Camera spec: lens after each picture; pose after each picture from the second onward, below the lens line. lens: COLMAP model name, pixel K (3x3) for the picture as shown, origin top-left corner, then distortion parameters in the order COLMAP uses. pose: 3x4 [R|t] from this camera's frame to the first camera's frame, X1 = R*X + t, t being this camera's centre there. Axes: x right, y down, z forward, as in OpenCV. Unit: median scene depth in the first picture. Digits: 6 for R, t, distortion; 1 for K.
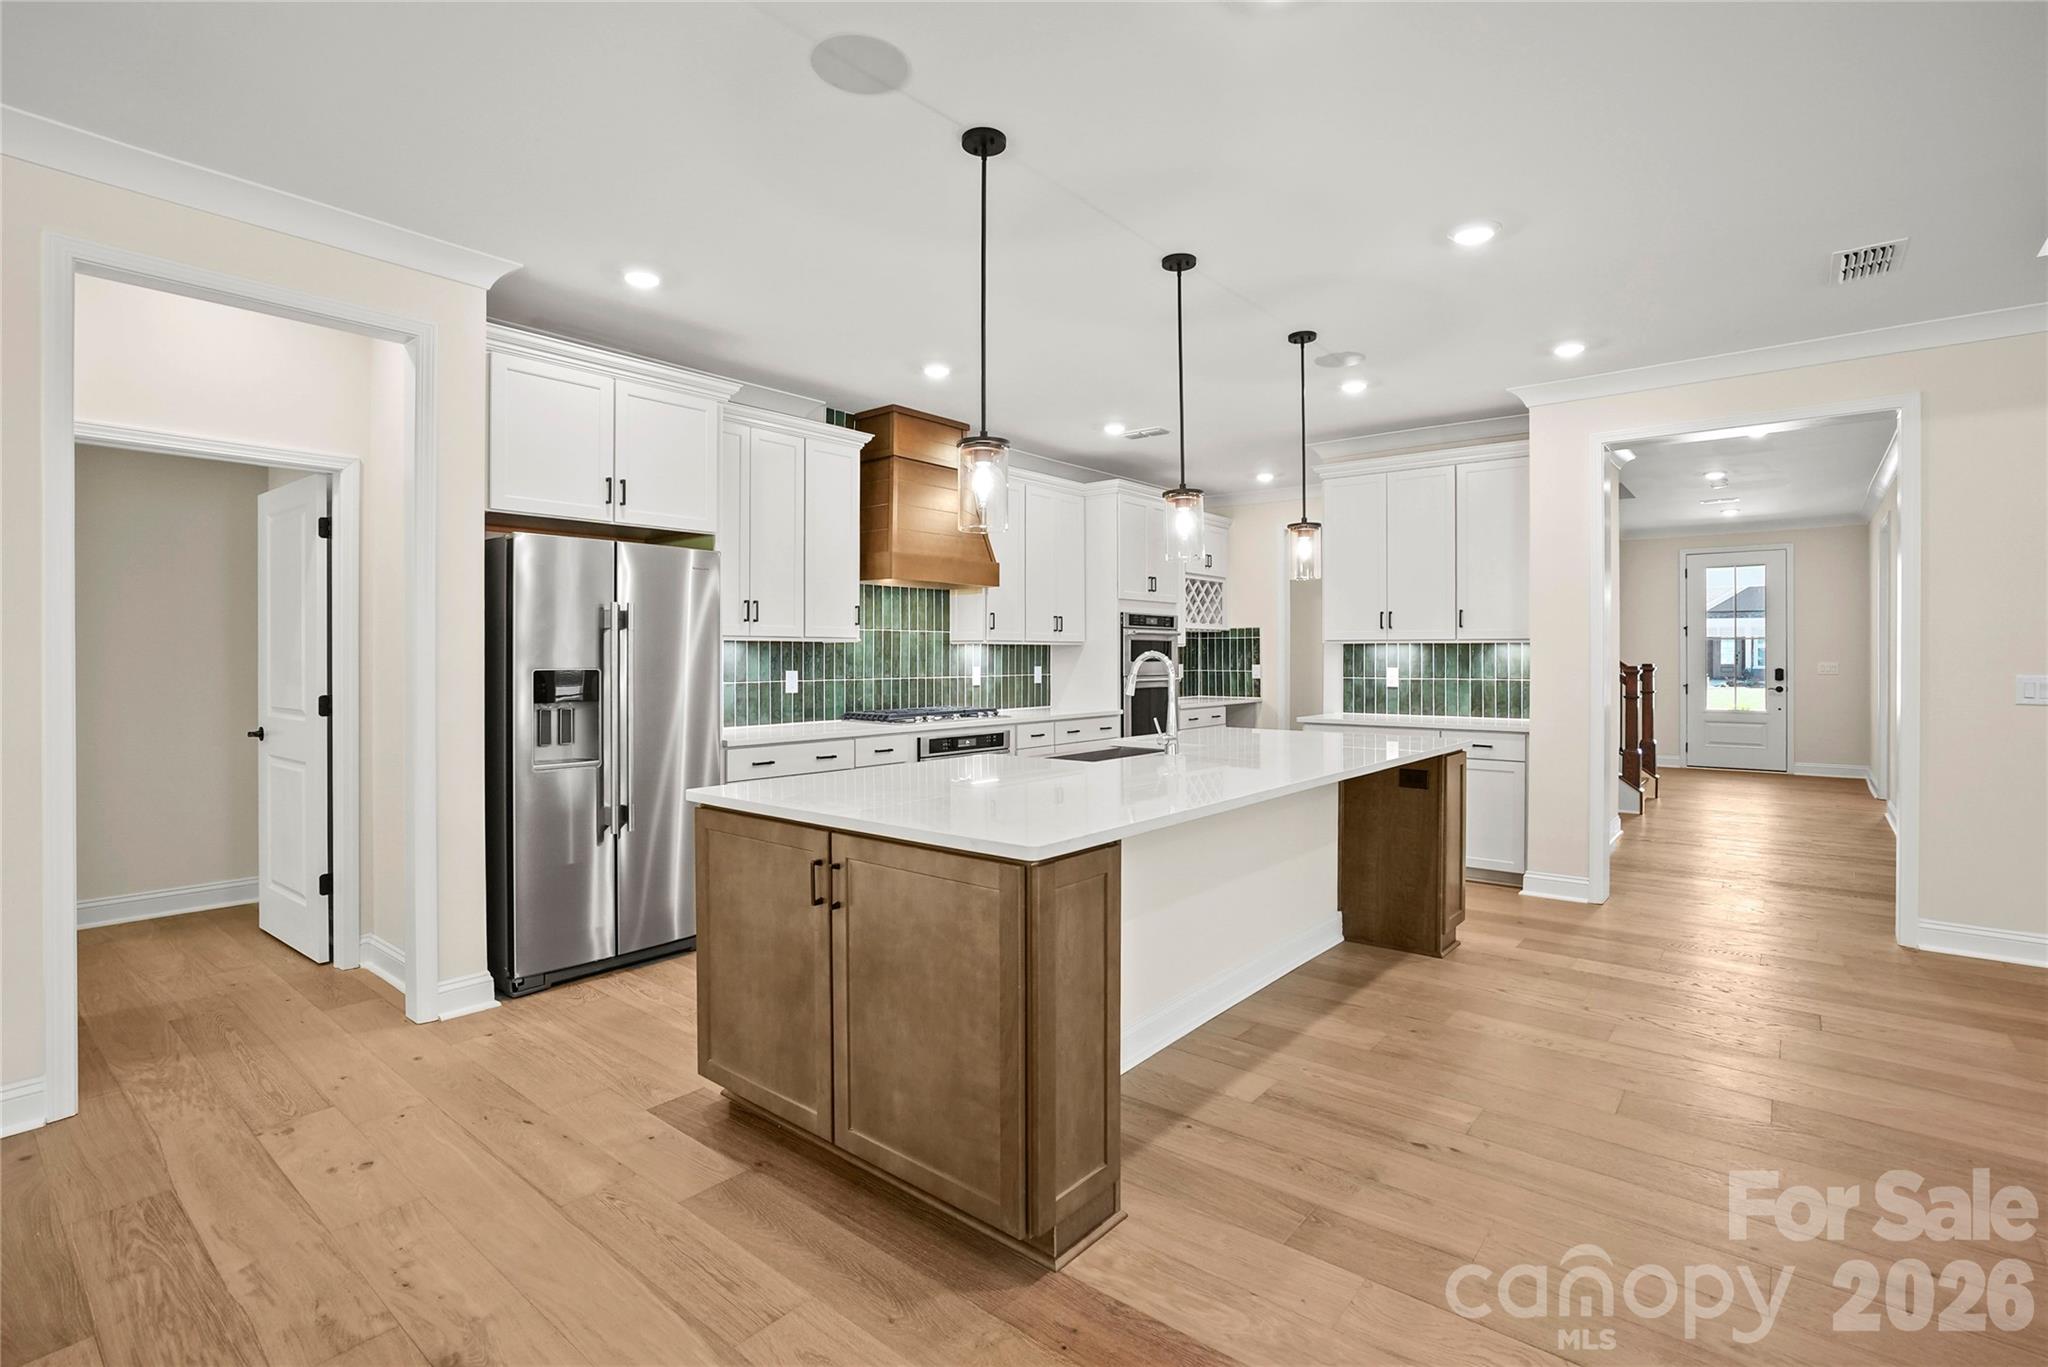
lens RADIAL K [[960.2, 0, 1019.9], [0, 960.2, 662.6], [0, 0, 1]] dist [-0.038333, 0.016576]
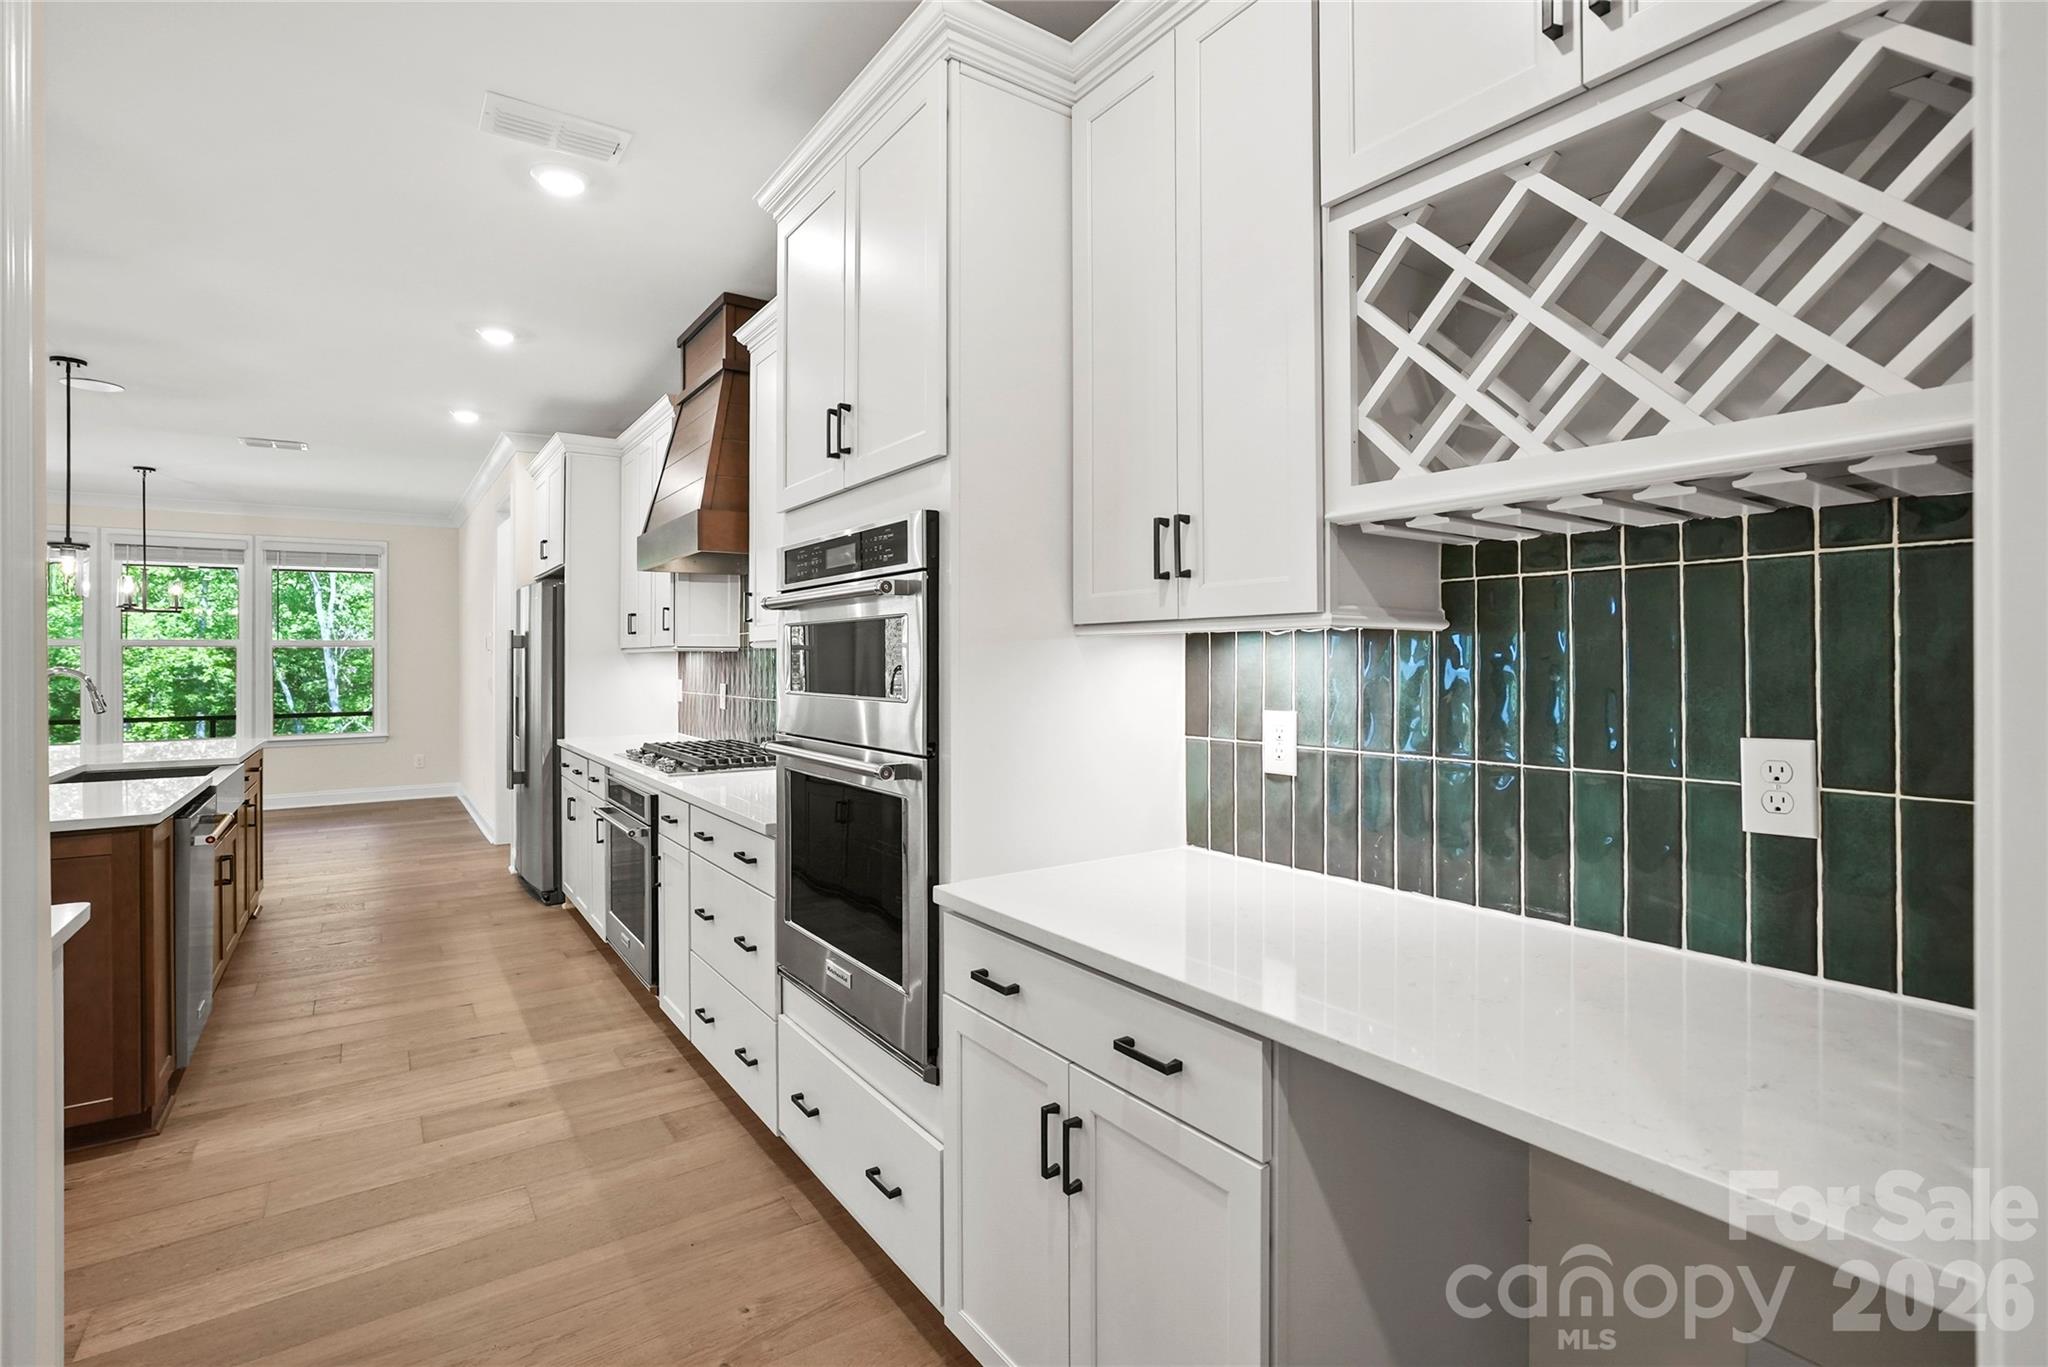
lens RADIAL K [[960.2, 0, 1015.0], [0, 960.2, 639.2], [0, 0, 1]] dist [-0.038333, 0.016576]
pose [[-0.273379, -0.016701, -0.961761, 0.533349], [0.000175, 0.999848, -0.017412, -0.016926], [0.961906, -0.004928, -0.273334, 1.495157]]
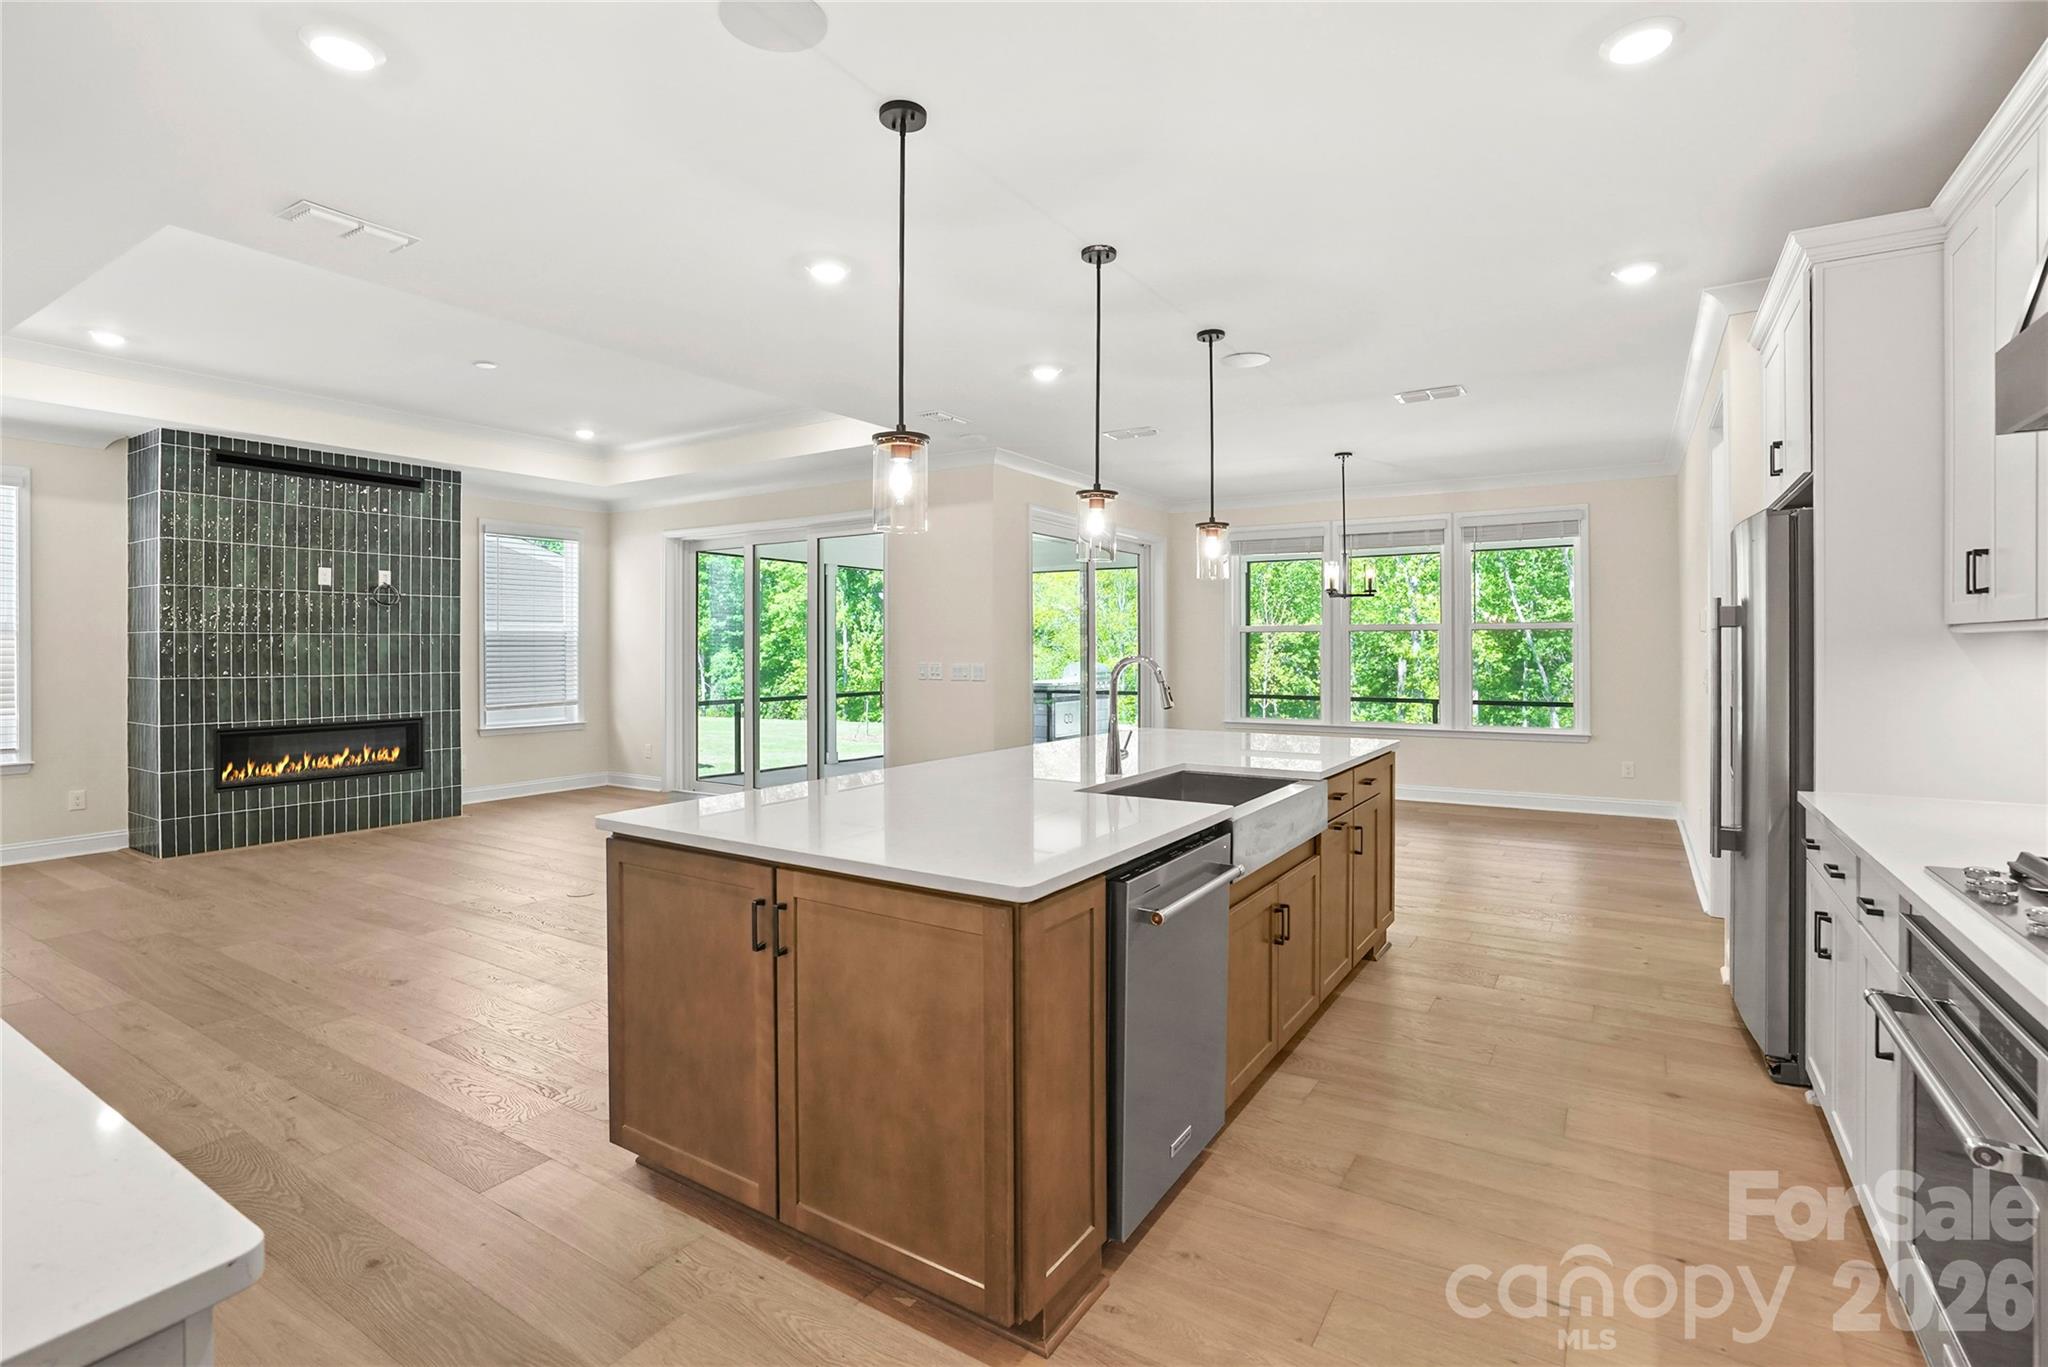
lens RADIAL K [[960.2, 0, 1026.1], [0, 960.2, 645.9], [0, 0, 1]] dist [-0.038333, 0.016576]
pose [[-0.991878, 0.002154, -0.127178, 0.234897], [0.001330, 0.999978, 0.006561, -0.017581], [0.127190, 0.006339, -0.991858, 1.259524]]
